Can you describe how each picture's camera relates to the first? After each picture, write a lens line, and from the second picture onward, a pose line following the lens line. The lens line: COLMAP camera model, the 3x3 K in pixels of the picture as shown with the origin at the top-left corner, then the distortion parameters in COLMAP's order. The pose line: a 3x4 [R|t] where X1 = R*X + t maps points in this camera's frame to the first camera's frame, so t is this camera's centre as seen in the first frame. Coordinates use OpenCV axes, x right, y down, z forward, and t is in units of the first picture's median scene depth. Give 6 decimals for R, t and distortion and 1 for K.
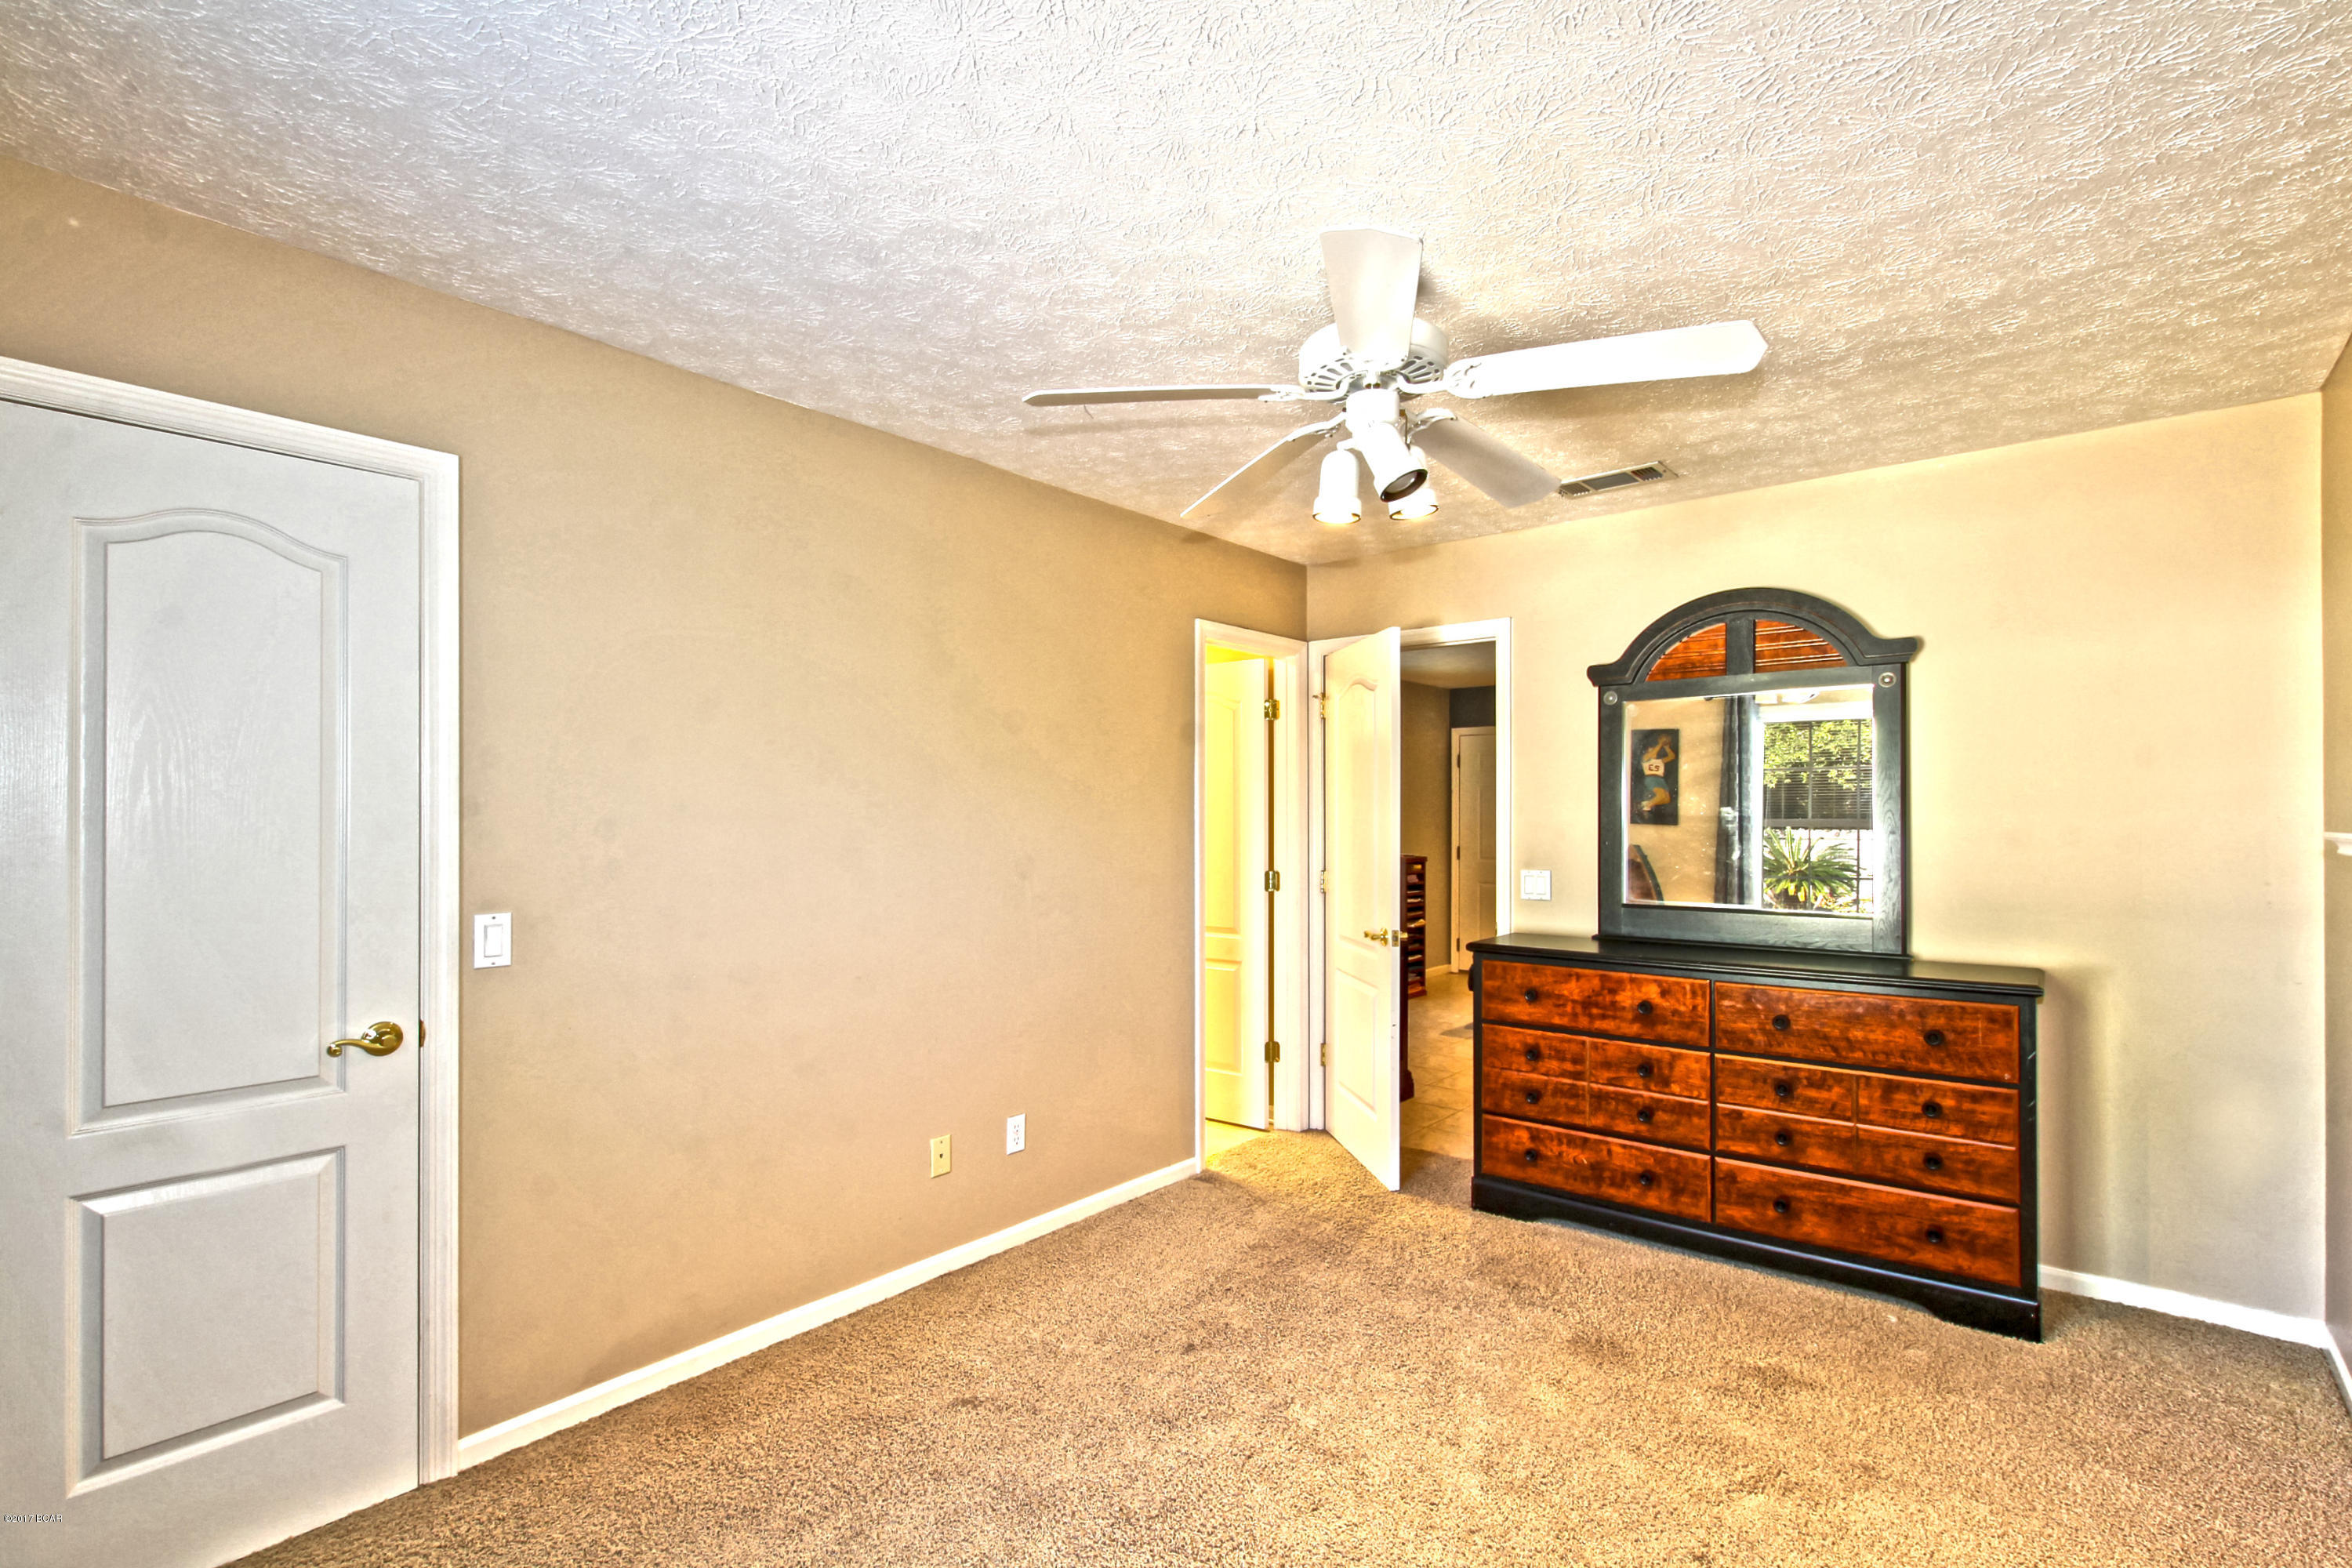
lens RADIAL K [[1078.6, 0, 1194.7], [0, 1078.6, 797.4], [0, 0, 1]] dist [0.004761, -0.000375]
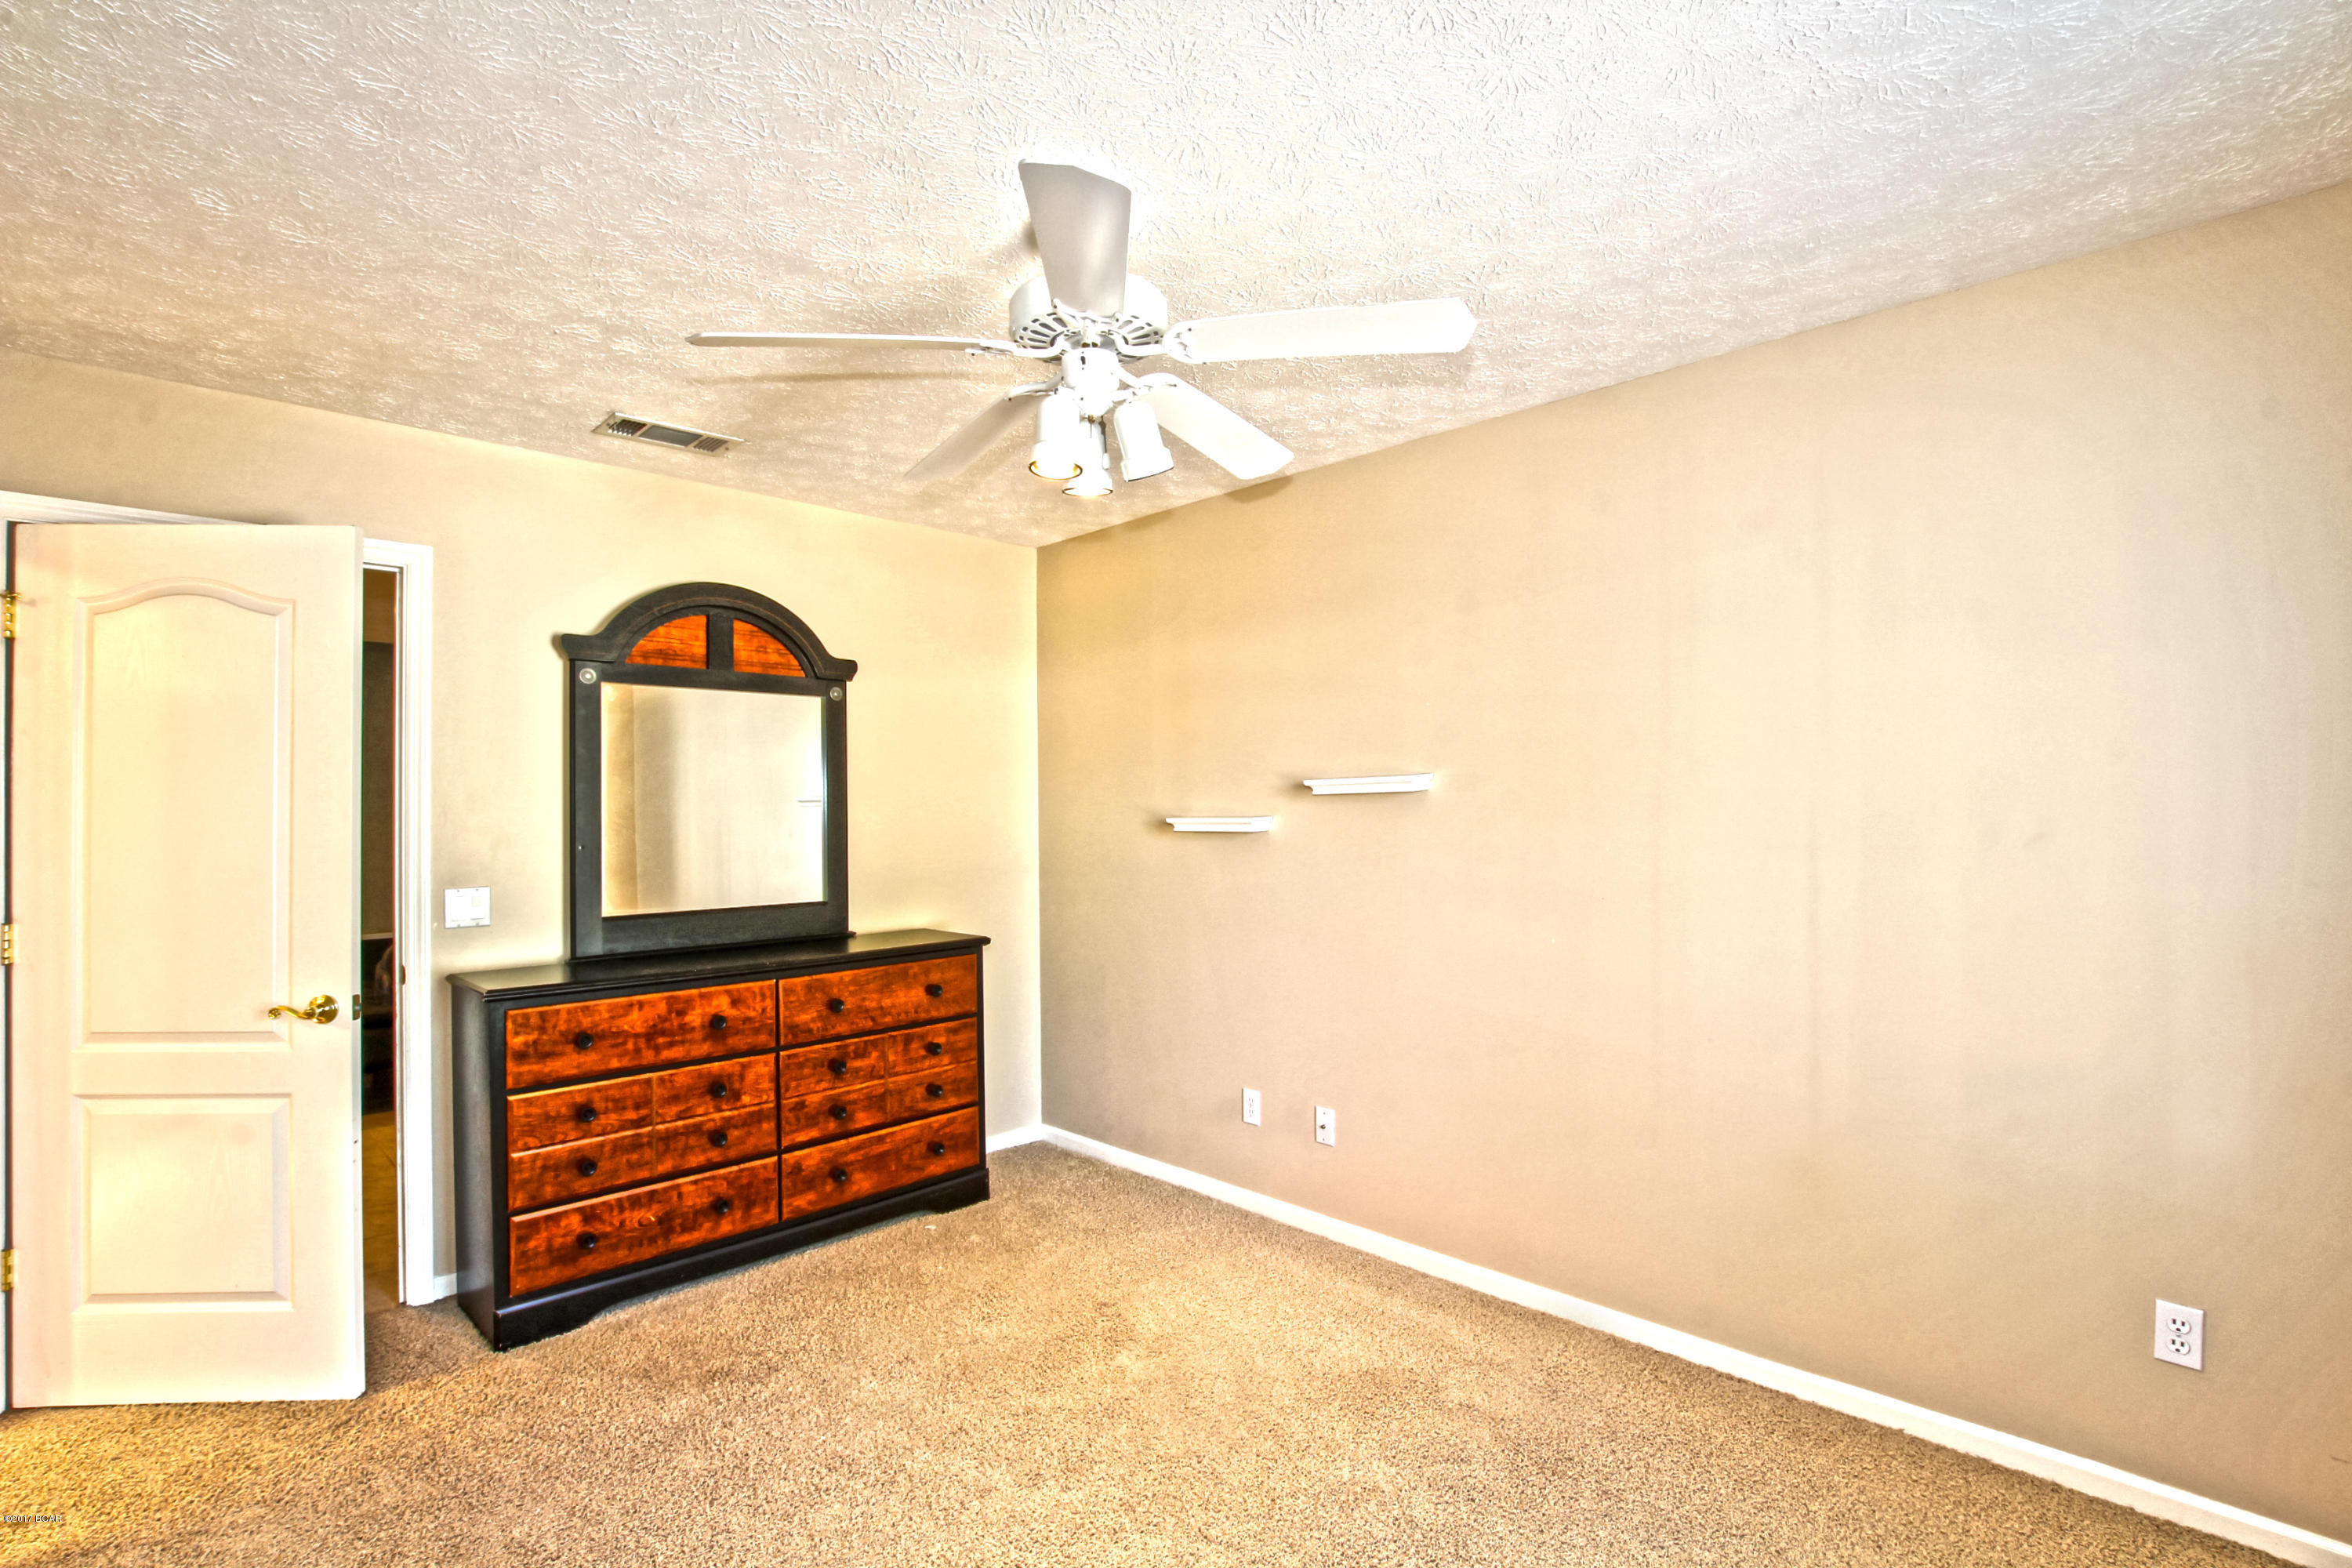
lens RADIAL K [[1078.6, 0, 1194.4], [0, 1078.6, 799.1], [0, 0, 1]] dist [0.004761, -0.000375]
pose [[0.125770, 0.007448, 0.992031, -0.450485], [-0.008894, 0.999940, -0.006380, 0.005959], [-0.992020, -0.008021, 0.125829, 0.481254]]
